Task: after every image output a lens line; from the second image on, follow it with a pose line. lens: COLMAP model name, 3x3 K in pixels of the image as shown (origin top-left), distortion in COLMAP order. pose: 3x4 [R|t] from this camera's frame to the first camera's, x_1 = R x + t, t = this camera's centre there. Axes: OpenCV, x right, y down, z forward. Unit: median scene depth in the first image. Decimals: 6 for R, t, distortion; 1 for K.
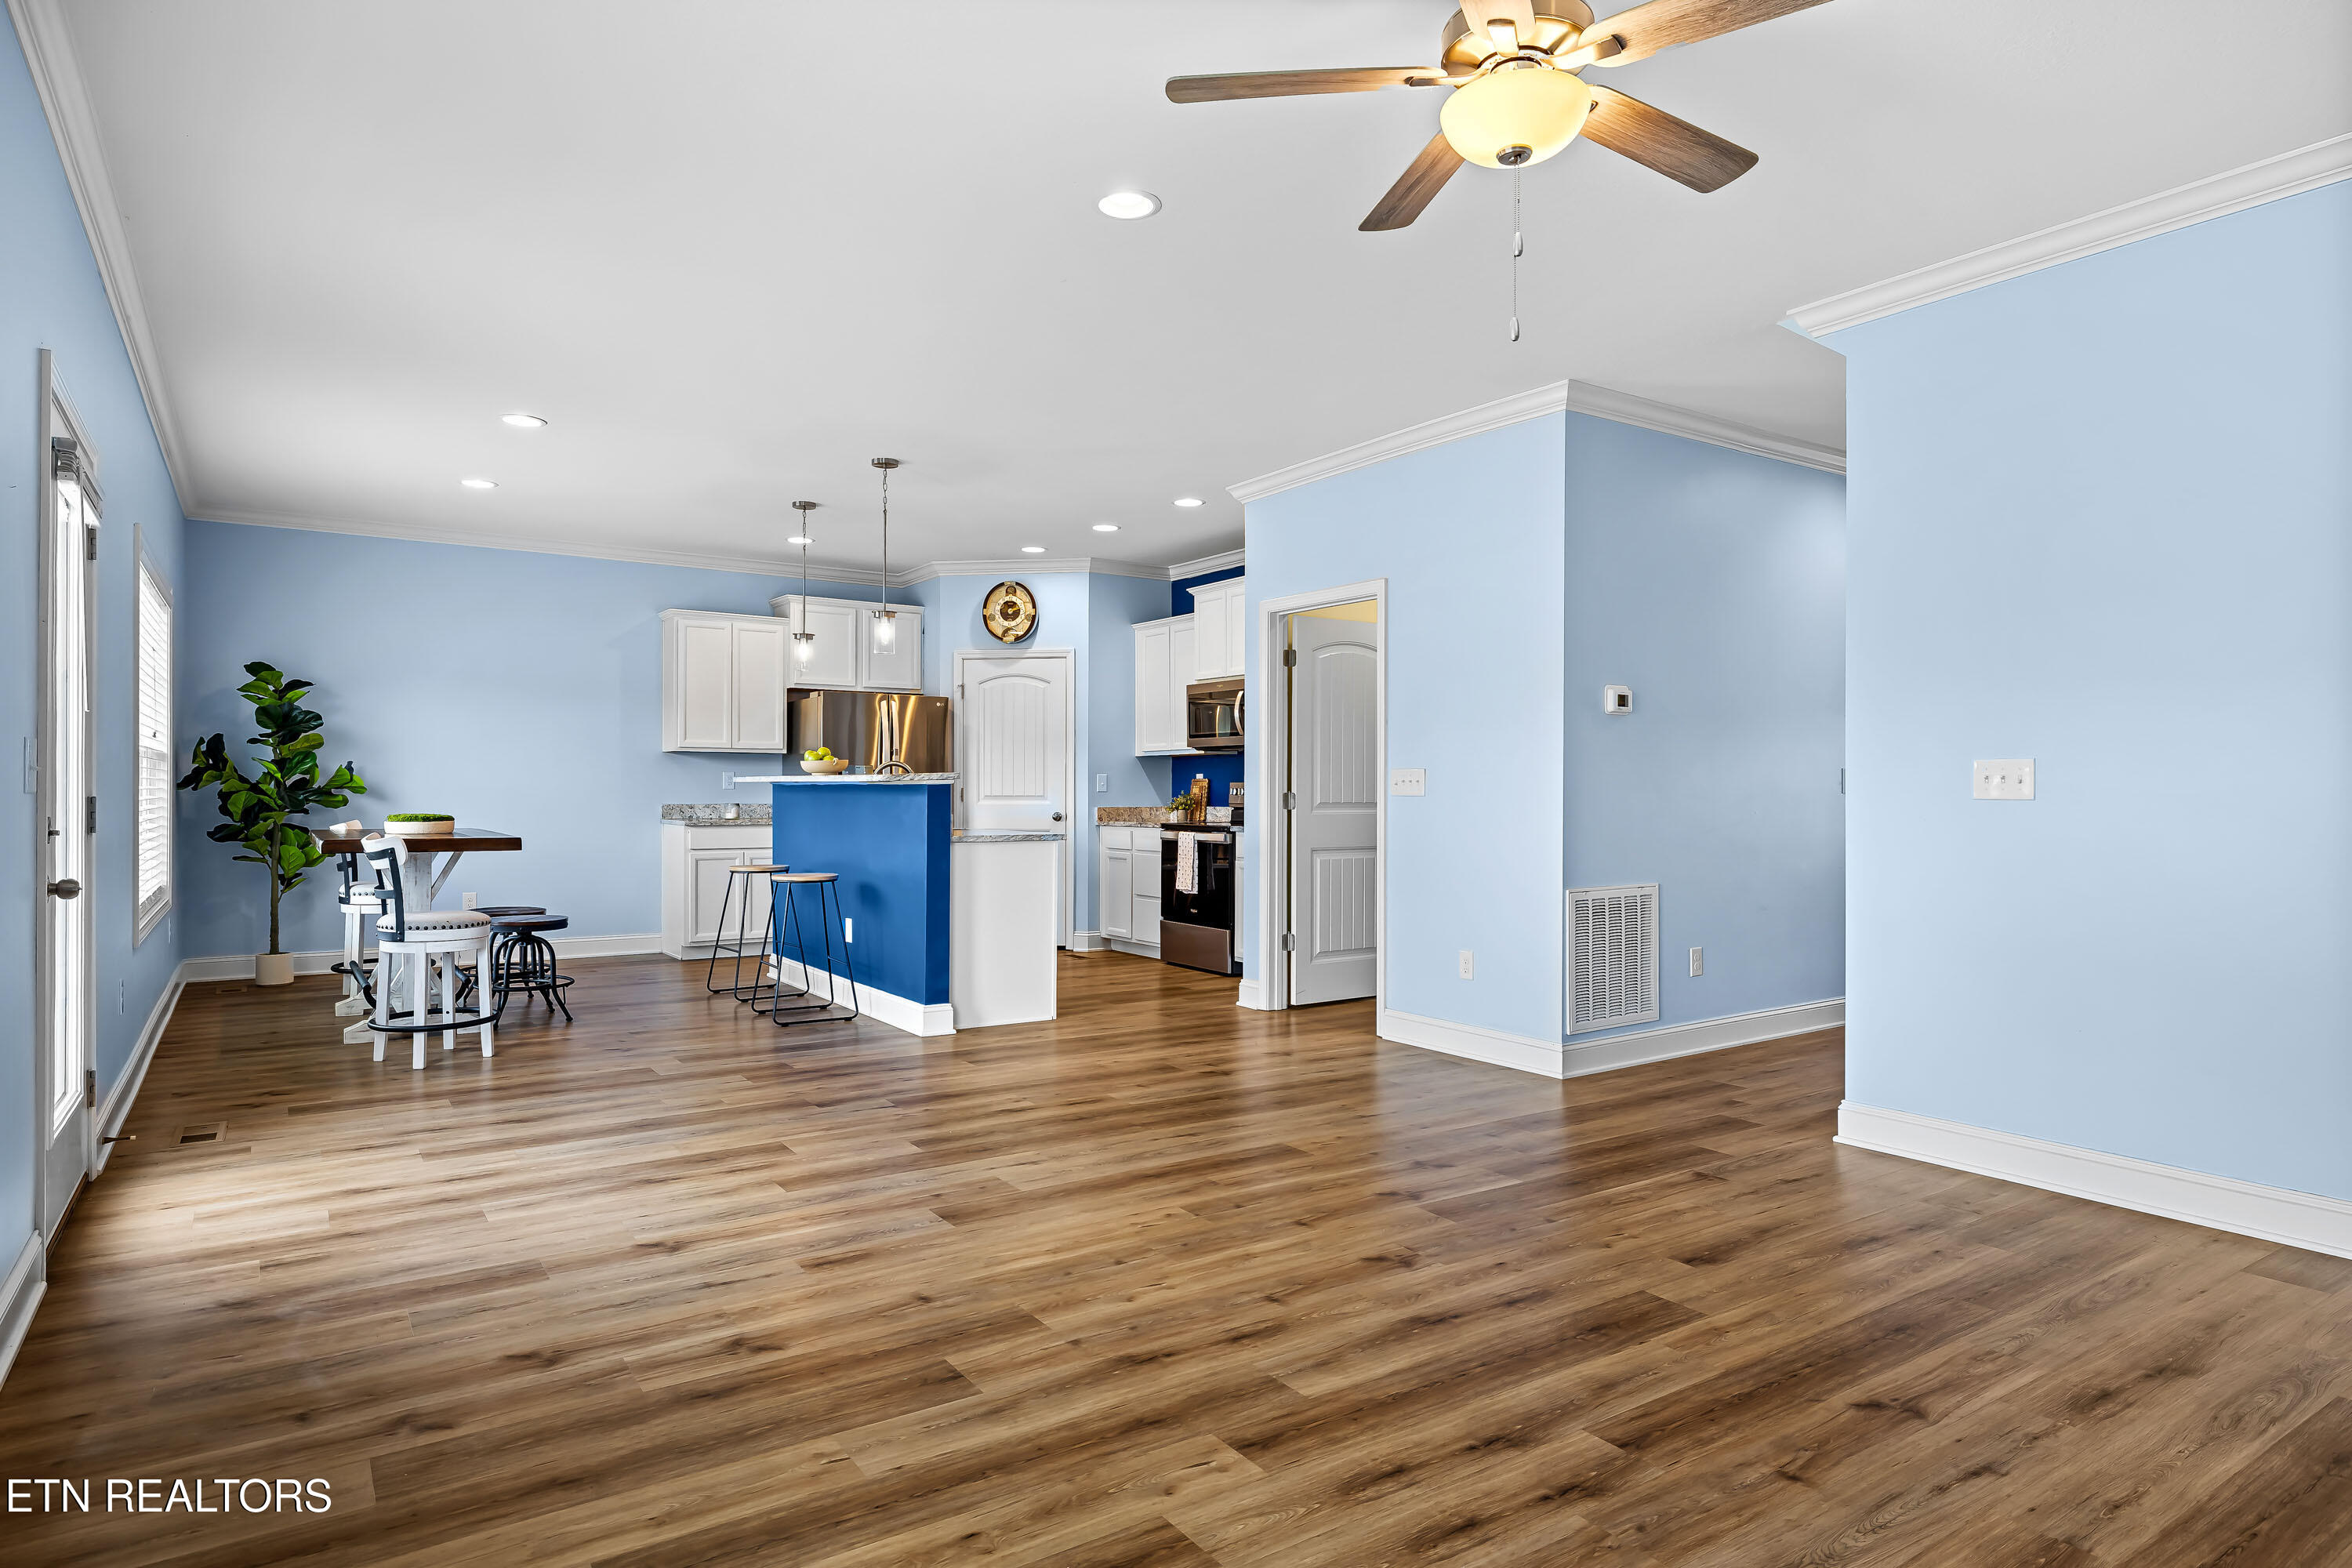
lens RADIAL K [[1327.3, 0, 1179.8], [0, 1327.3, 786.1], [0, 0, 1]] dist [-0.002973, -0.000414]
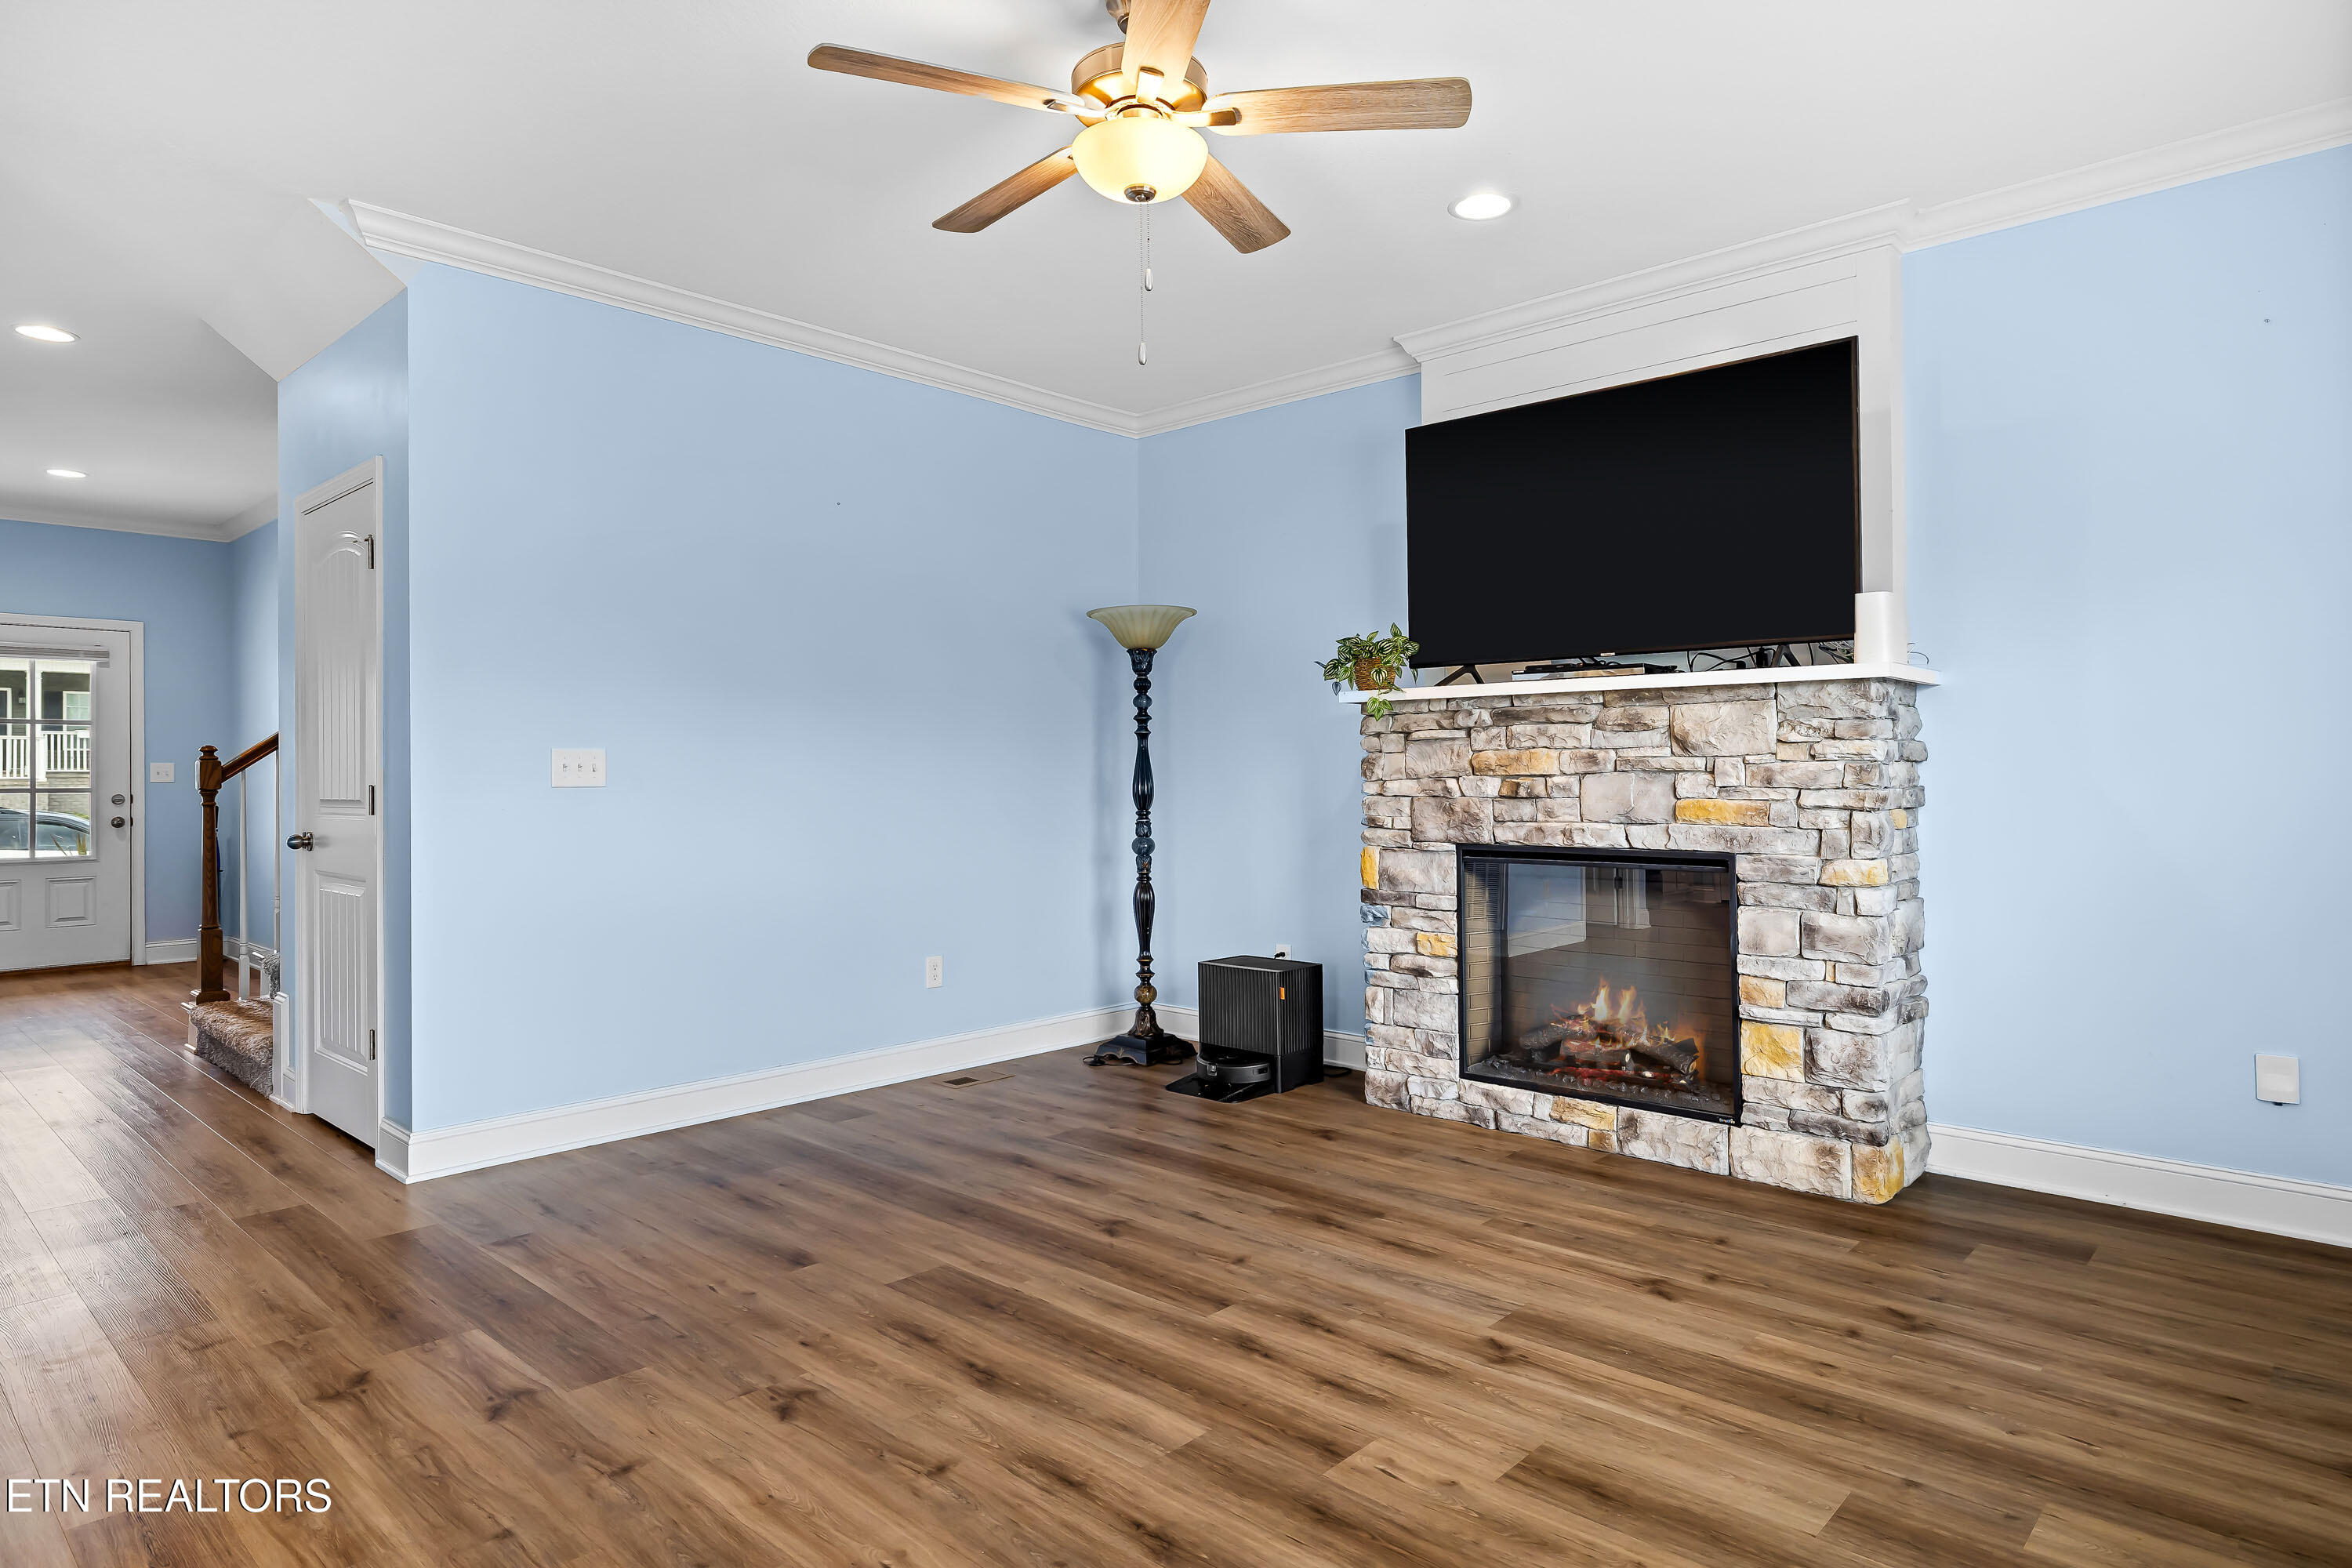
lens RADIAL K [[1326.3, 0, 1172.5], [0, 1326.3, 765.8], [0, 0, 1]] dist [-0.000731, 0.000681]
pose [[-0.218562, 0.002084, 0.975821, -0.446668], [0.002304, 0.999996, -0.001620, -0.002945], [-0.975820, 0.001895, -0.218566, 0.677915]]
